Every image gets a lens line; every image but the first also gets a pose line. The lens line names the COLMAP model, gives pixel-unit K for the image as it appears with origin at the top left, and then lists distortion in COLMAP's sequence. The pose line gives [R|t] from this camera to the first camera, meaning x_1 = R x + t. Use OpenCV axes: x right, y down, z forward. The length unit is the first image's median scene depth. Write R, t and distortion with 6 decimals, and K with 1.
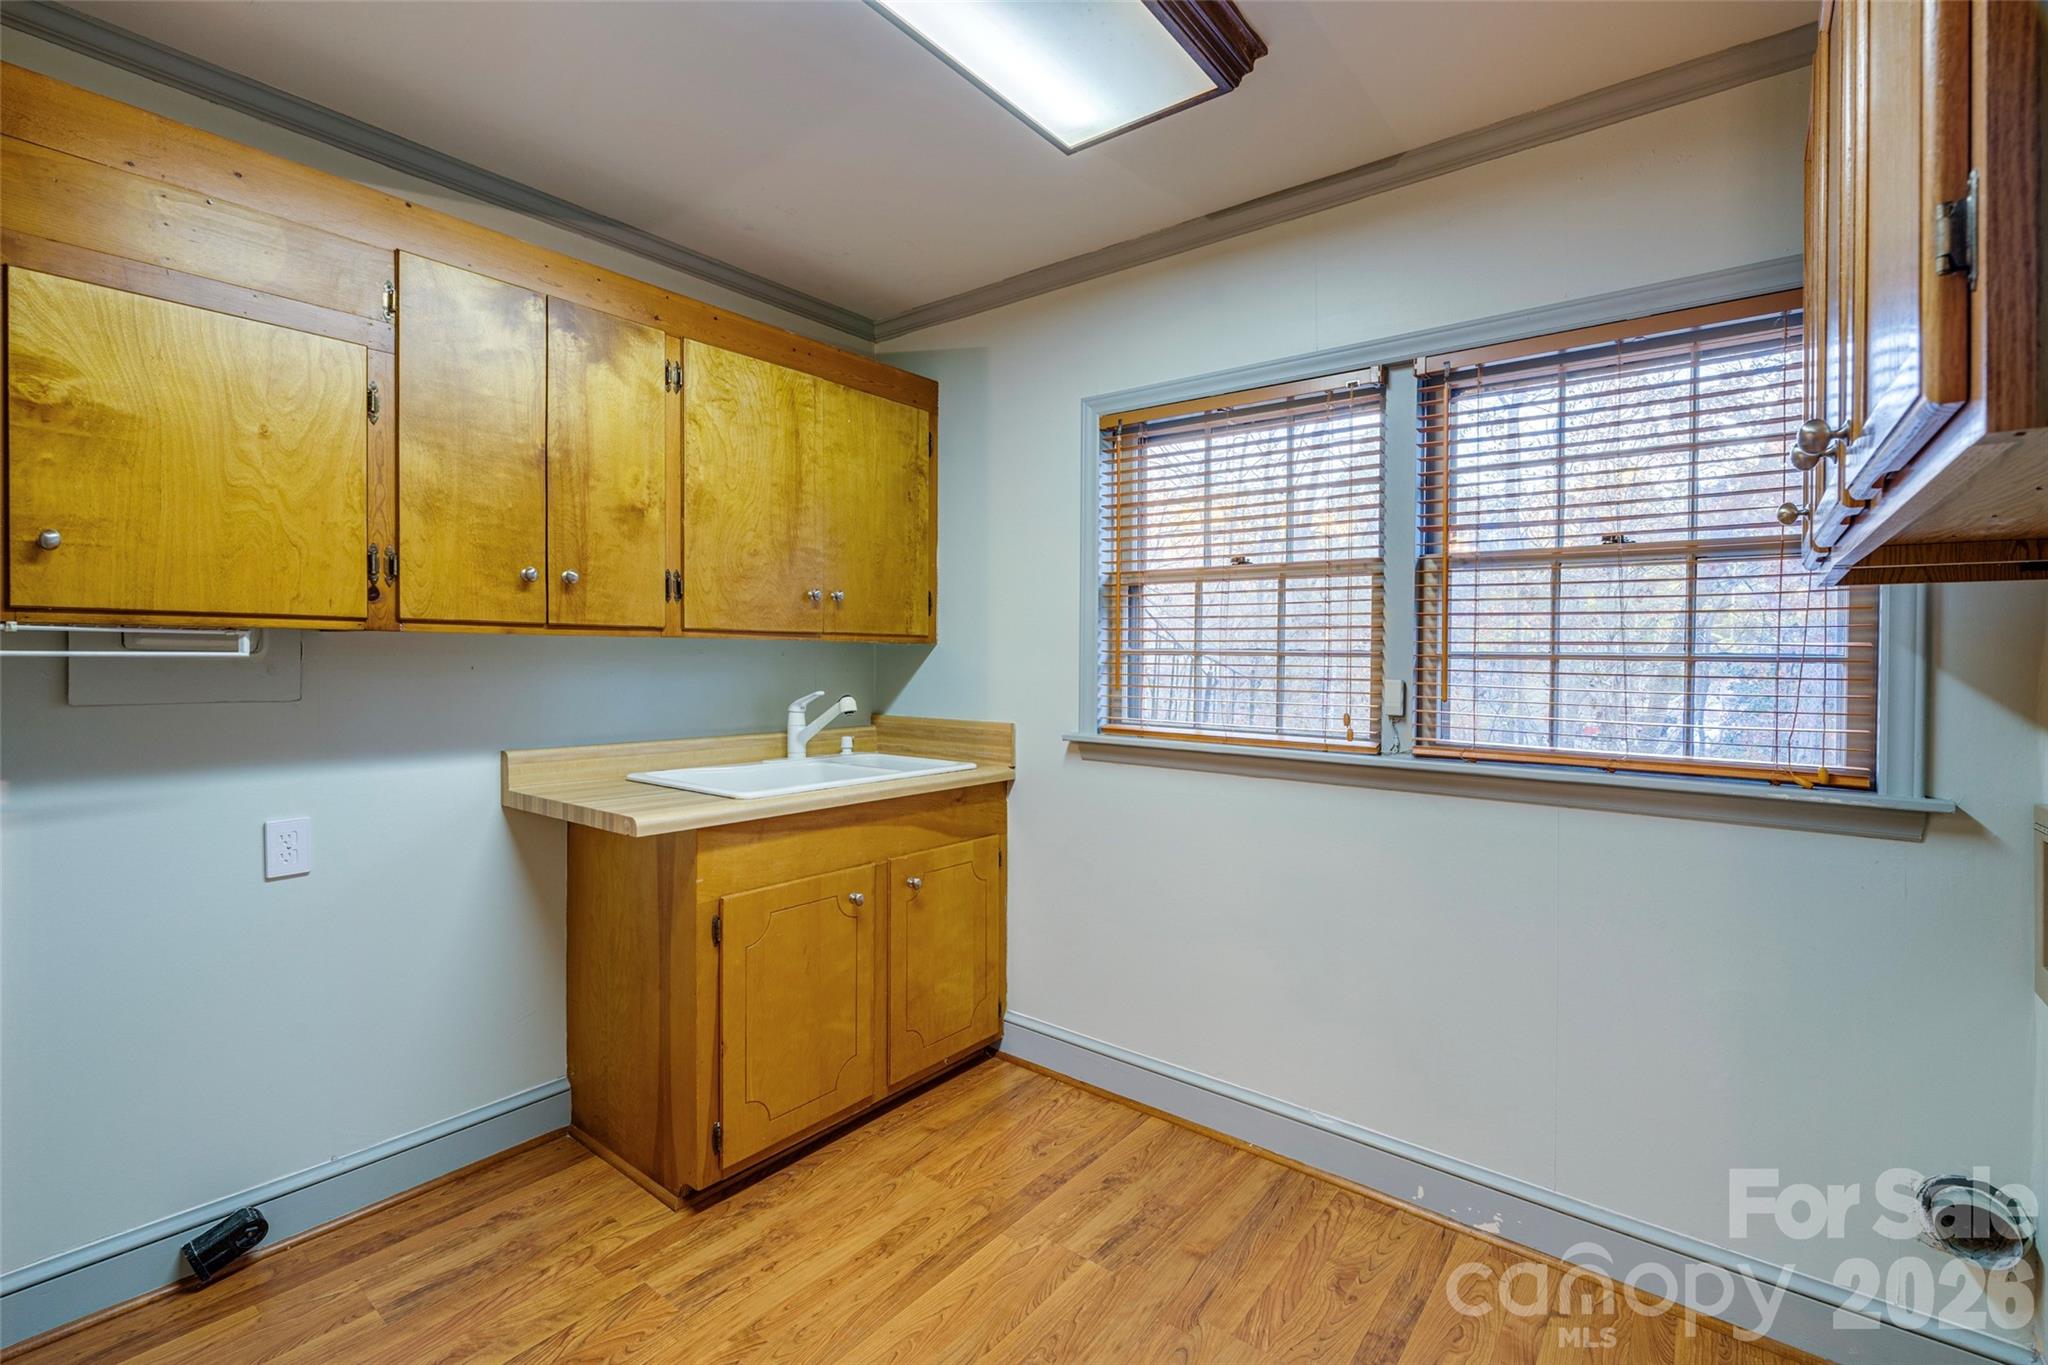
lens RADIAL K [[908.2, 0, 1022.3], [0, 908.2, 674.1], [0, 0, 1]] dist [-0.002984, 0.000199]
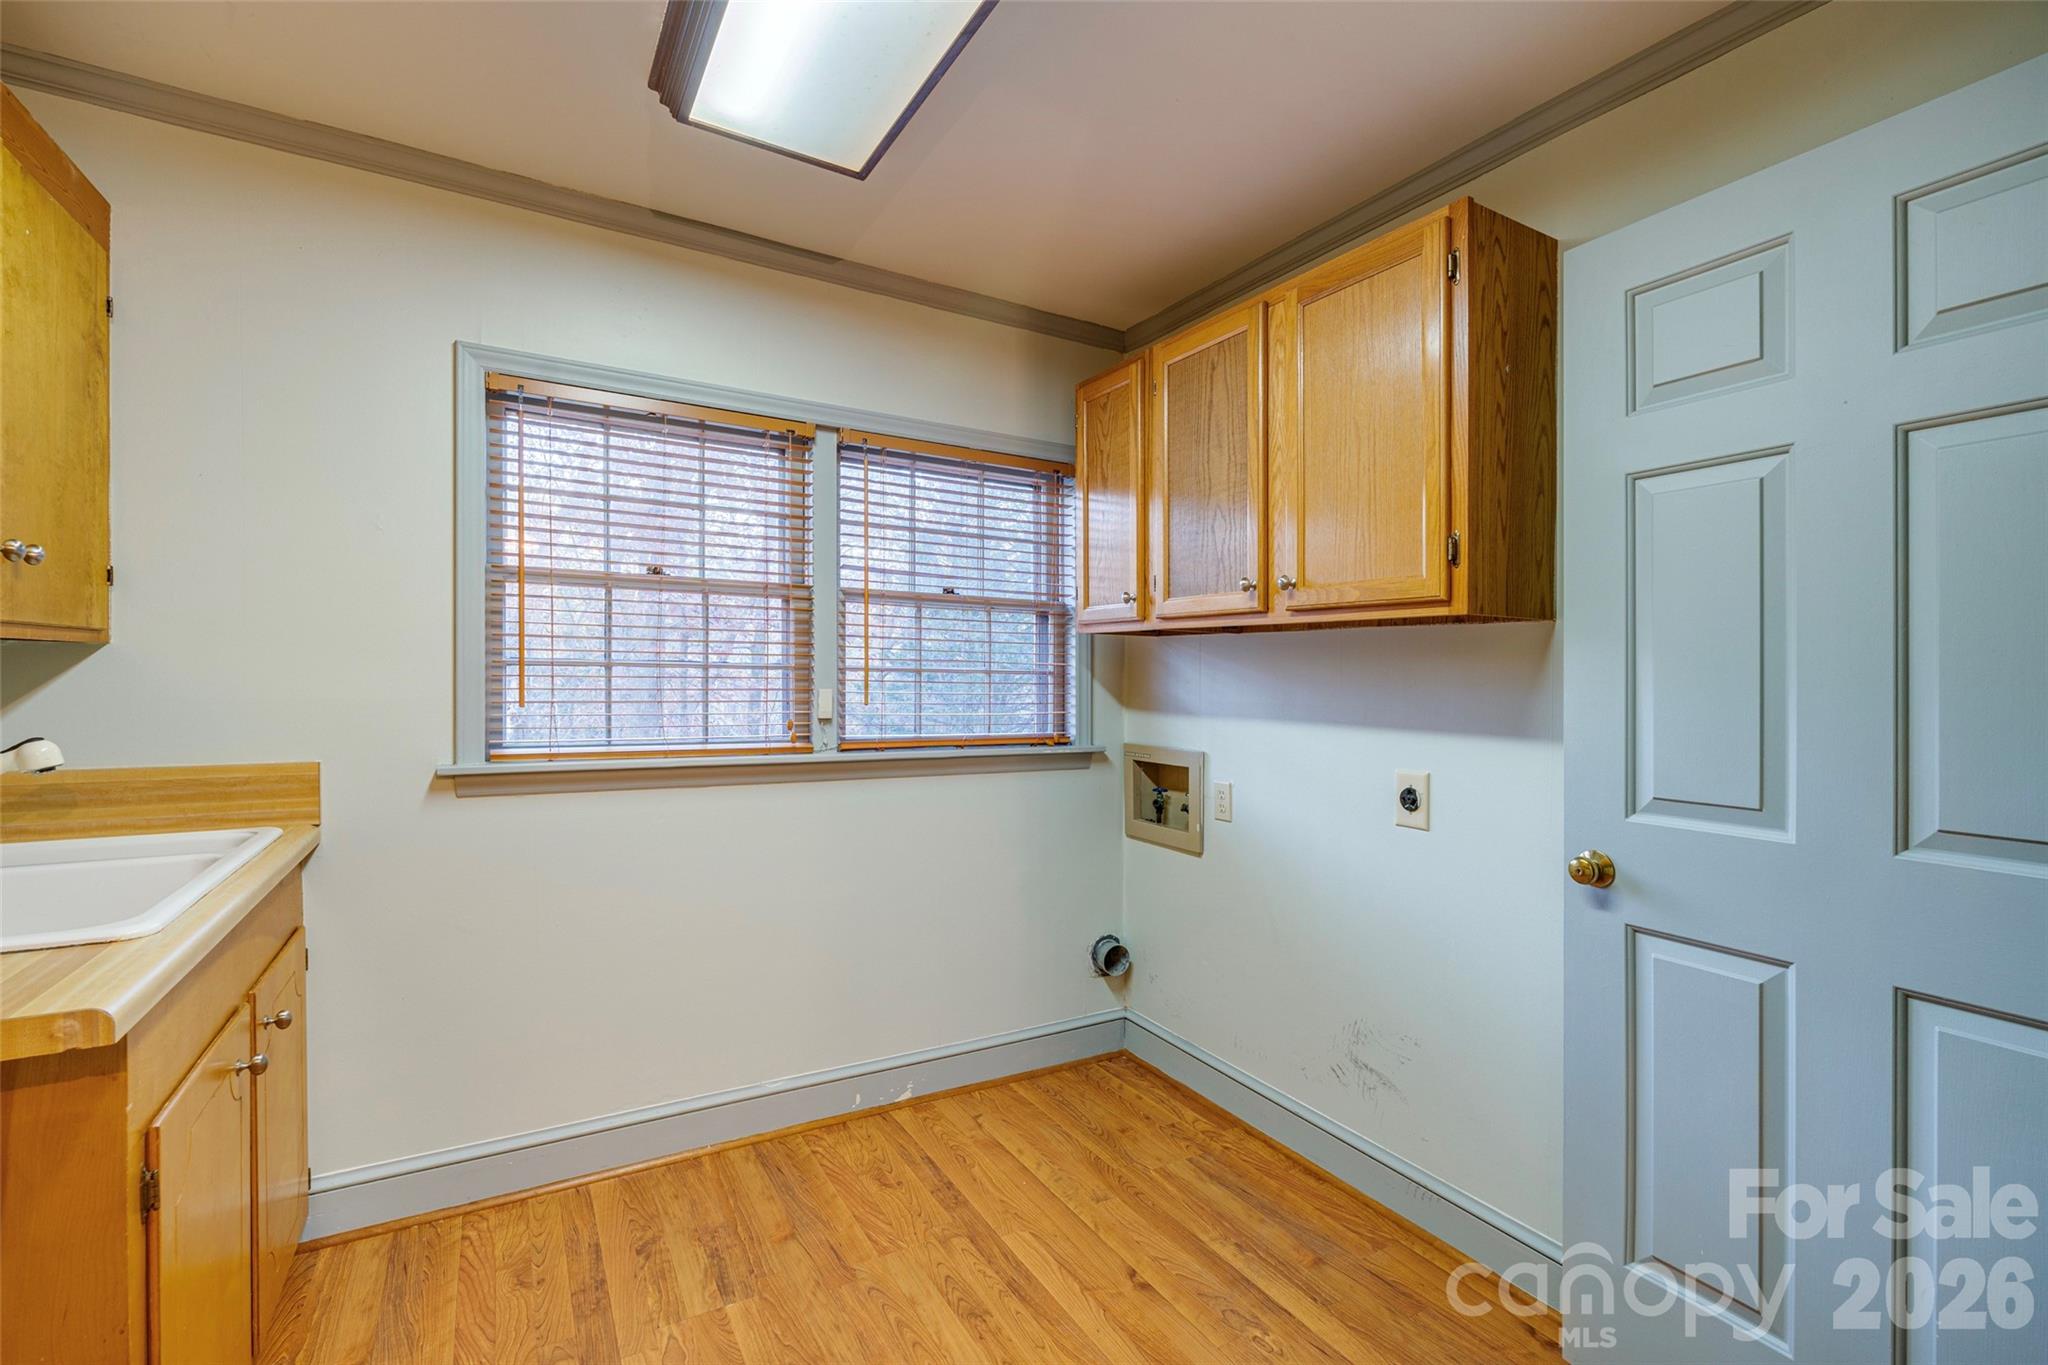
lens RADIAL K [[908.2, 0, 1030.8], [0, 908.2, 674.3], [0, 0, 1]] dist [-0.002984, 0.000199]
pose [[0.351521, -0.005442, 0.936164, -0.611850], [0.007944, 0.999964, 0.002830, -0.014283], [-0.936146, 0.006442, 0.351552, 0.316678]]
